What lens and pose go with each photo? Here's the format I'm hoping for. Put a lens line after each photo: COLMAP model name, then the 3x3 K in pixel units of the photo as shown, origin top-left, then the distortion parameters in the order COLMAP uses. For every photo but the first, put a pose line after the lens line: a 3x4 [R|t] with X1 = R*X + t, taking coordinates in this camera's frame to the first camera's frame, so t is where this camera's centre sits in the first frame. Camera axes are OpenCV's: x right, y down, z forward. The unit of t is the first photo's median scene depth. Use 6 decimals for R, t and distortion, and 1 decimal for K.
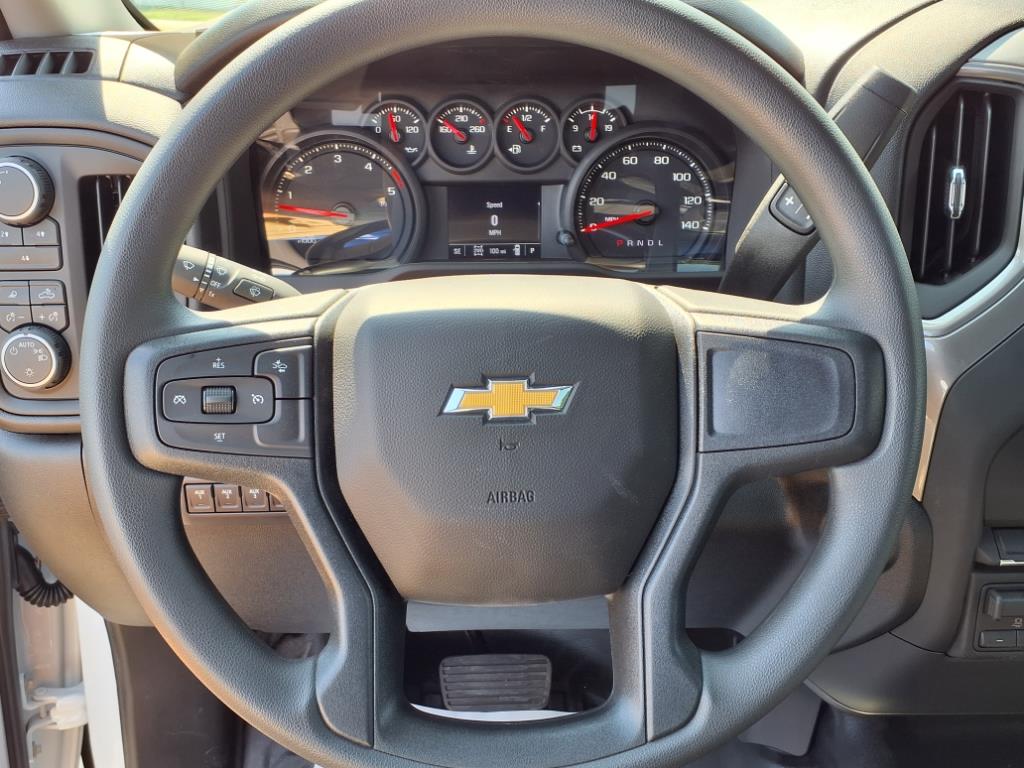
lens RADIAL K [[933.1, 0, 512.2], [0, 933.1, 393.8], [0, 0, 1]] dist [-0.011576, 0.000000]
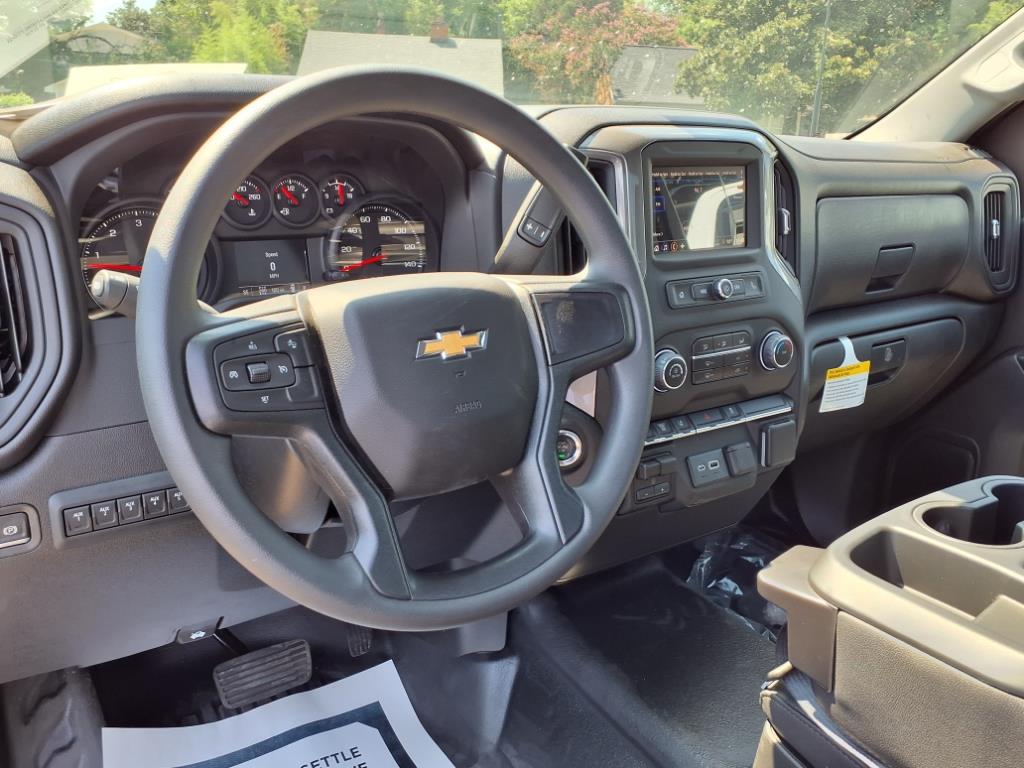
lens RADIAL K [[825.7, 0, 511.7], [0, 825.7, 378.1], [0, 0, 1]] dist [0.026643, -0.050552]
pose [[0.833392, -0.130507, 0.537053, -0.414006], [0.186348, 0.981173, -0.050741, 0.092348], [-0.520319, 0.142366, 0.842021, -0.123341]]
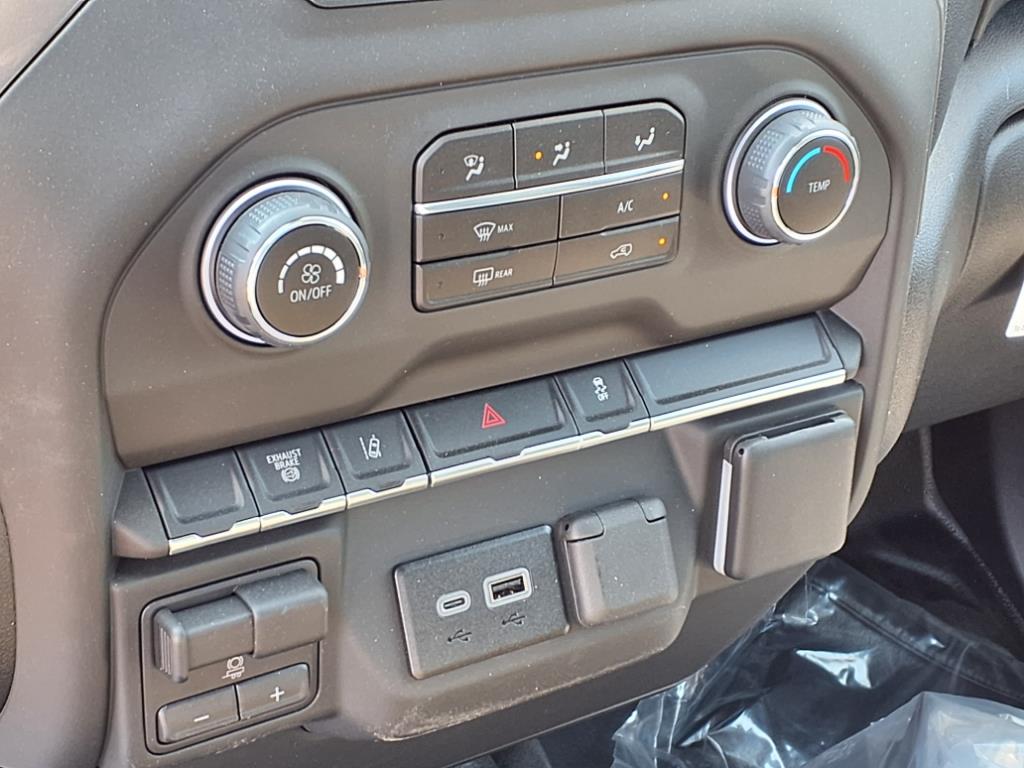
lens RADIAL K [[1802.4, 0, 512.7], [0, 1802.4, 377.7], [0, 0, 1]] dist [0.129463, 0.000000]
pose [[0.851942, -0.189373, 0.488193, 0.258535], [0.123920, 0.978745, 0.163409, -0.008247], [-0.508761, -0.078718, 0.857301, 0.210671]]
